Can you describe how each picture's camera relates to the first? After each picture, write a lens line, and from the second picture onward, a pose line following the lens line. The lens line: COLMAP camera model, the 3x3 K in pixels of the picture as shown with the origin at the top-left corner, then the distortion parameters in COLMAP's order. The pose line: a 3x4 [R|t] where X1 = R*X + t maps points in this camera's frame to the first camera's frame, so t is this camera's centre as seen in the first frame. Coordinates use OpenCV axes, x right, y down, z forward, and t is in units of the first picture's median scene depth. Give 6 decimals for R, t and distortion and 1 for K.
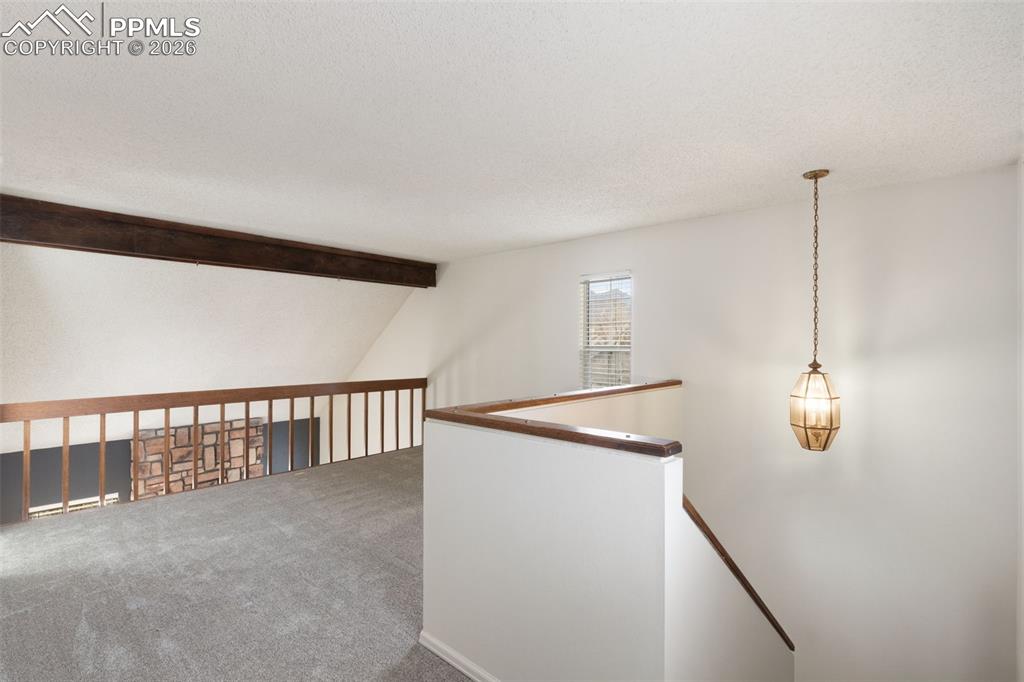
lens RADIAL K [[478.1, 0, 497.1], [0, 478.1, 349.0], [0, 0, 1]] dist [-0.000978, -0.001463]
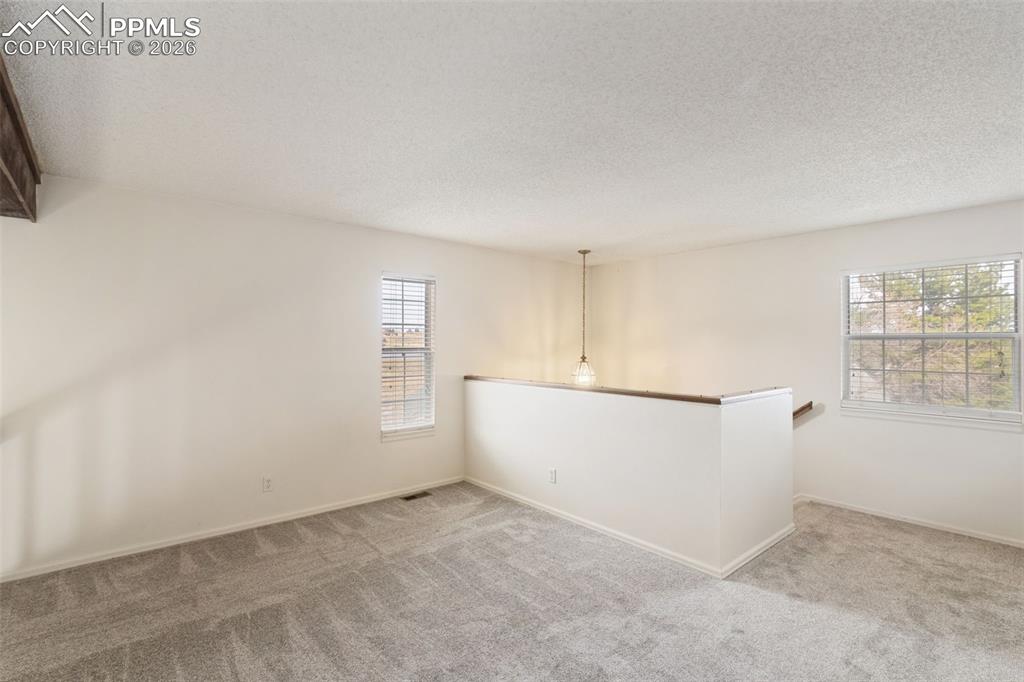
lens RADIAL K [[478.1, 0, 497.0], [0, 478.1, 335.1], [0, 0, 1]] dist [-0.000978, -0.001463]
pose [[0.126133, 0.006411, 0.991993, -0.501865], [-0.001549, 0.999979, -0.006265, -0.017048], [-0.992012, -0.000746, 0.126141, 0.467886]]
